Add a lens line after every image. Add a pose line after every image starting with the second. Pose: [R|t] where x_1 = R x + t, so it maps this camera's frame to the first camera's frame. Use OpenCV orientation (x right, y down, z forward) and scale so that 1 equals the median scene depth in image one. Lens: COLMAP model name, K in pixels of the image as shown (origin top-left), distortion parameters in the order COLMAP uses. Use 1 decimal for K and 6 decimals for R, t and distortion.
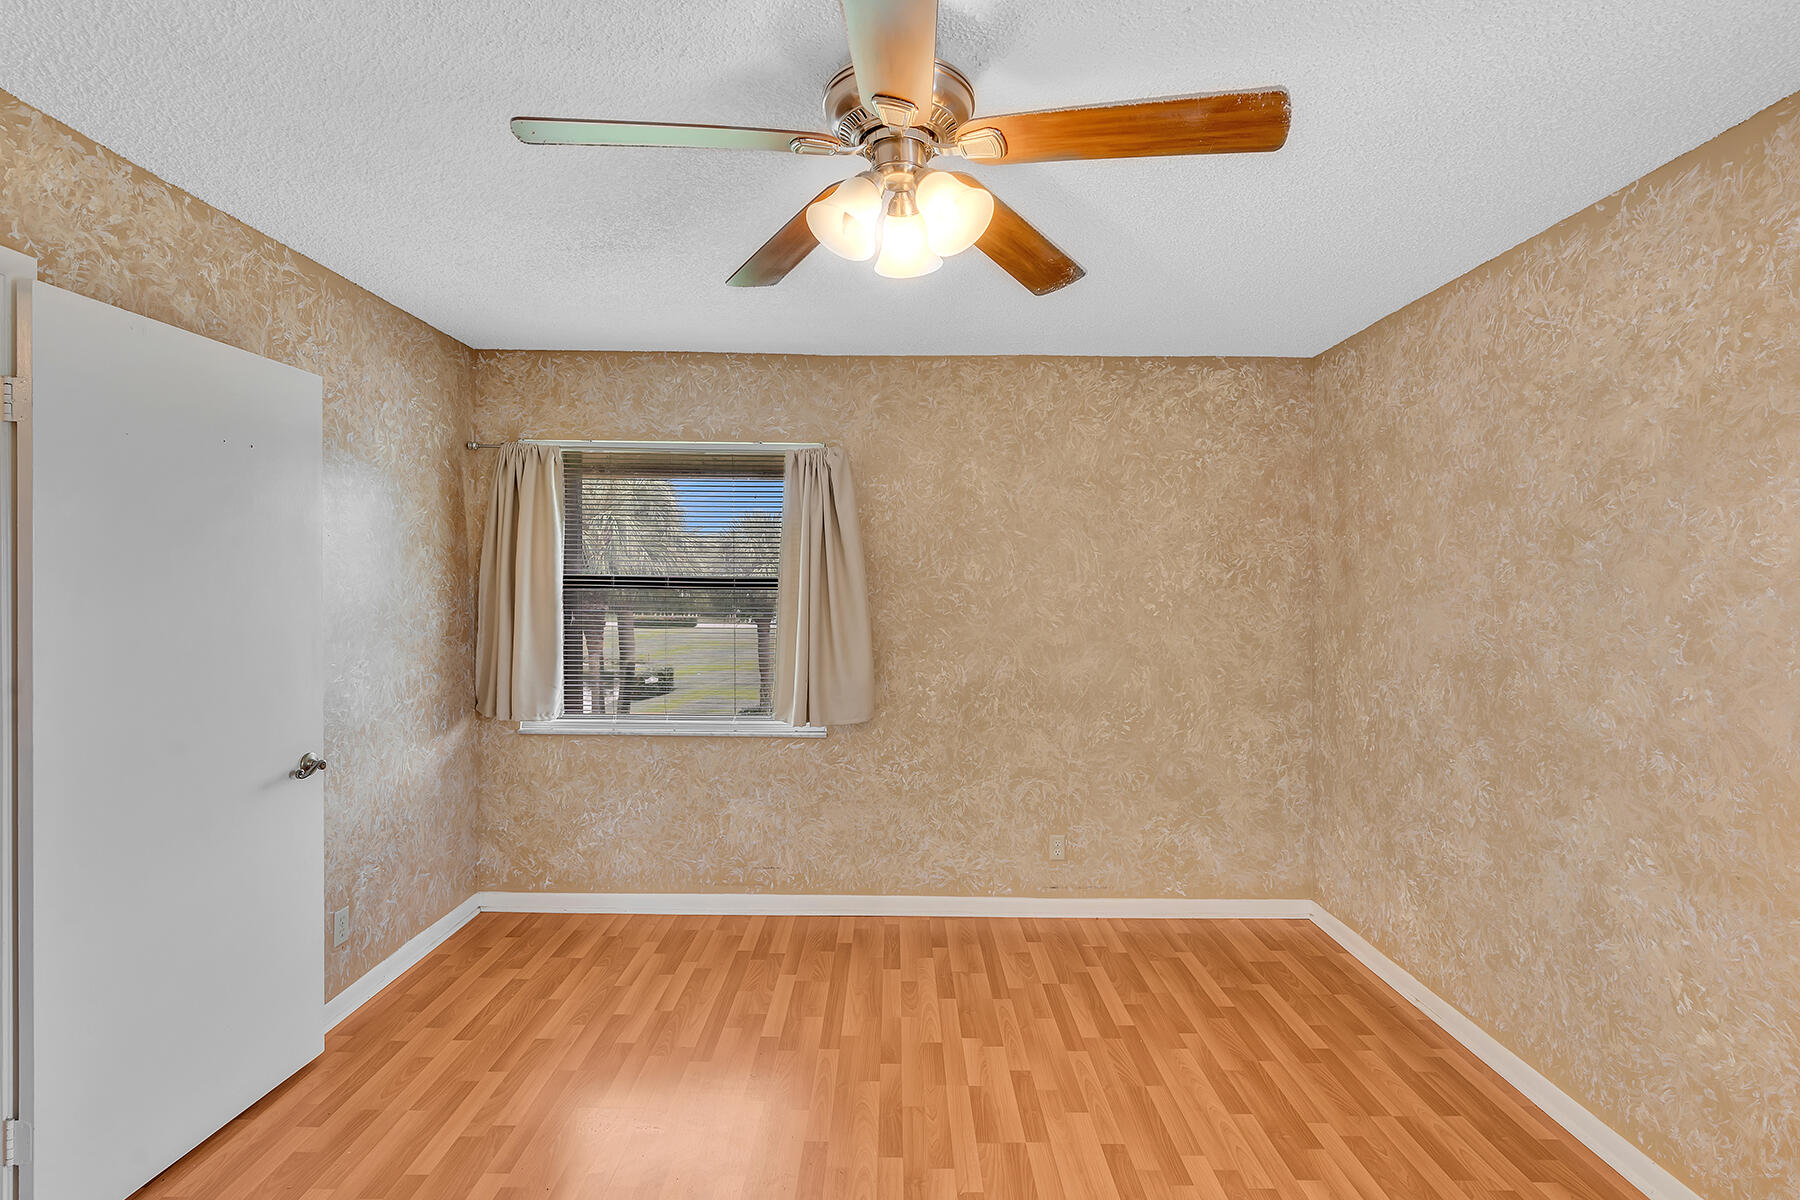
lens RADIAL K [[858.4, 0, 914.7], [0, 858.4, 598.9], [0, 0, 1]] dist [-0.003430, 0.001167]
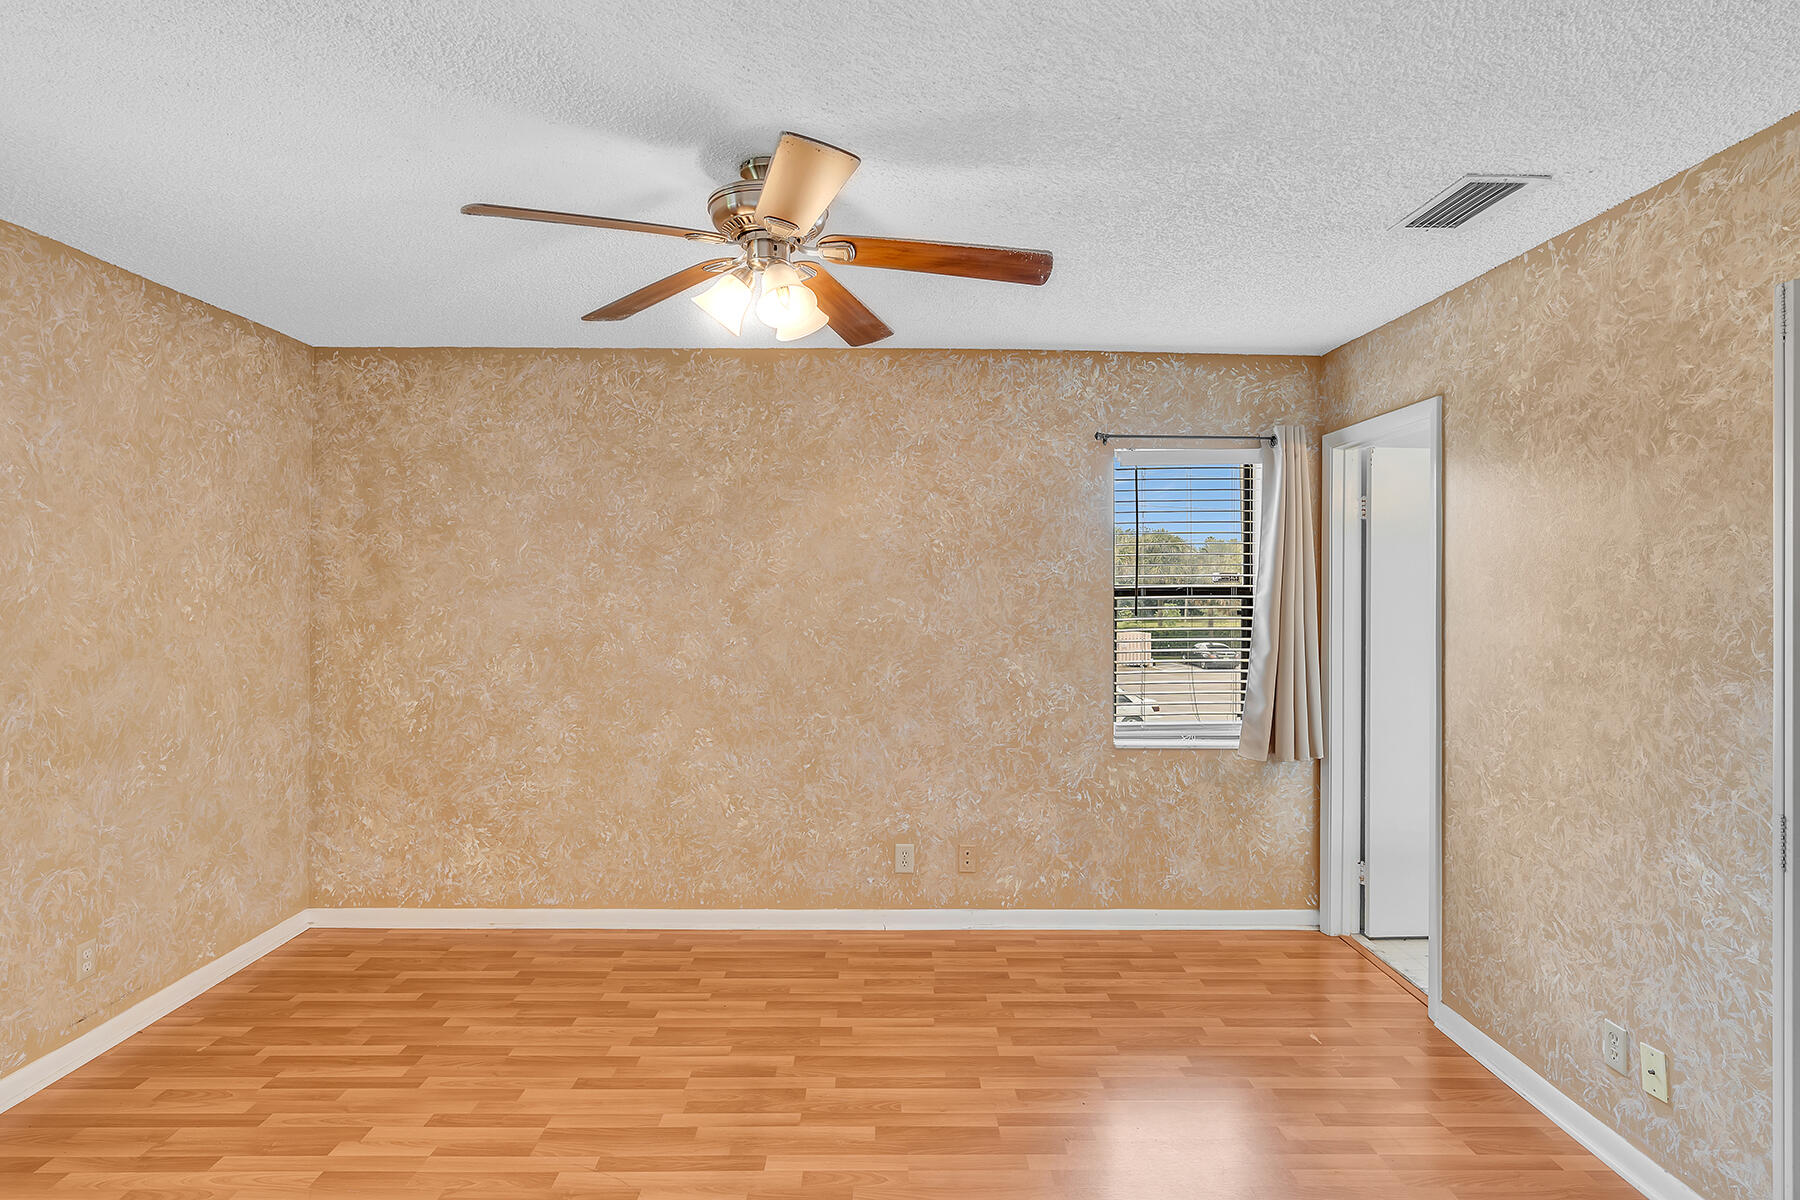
lens RADIAL K [[900.4, 0, 906.7], [0, 900.4, 586.9], [0, 0, 1]] dist [0.000447, -0.000406]
pose [[0.011401, -0.012037, 0.999863, -0.678992], [0.013717, 0.999835, 0.011880, -0.015496], [-0.999841, 0.013579, 0.011564, 0.395080]]
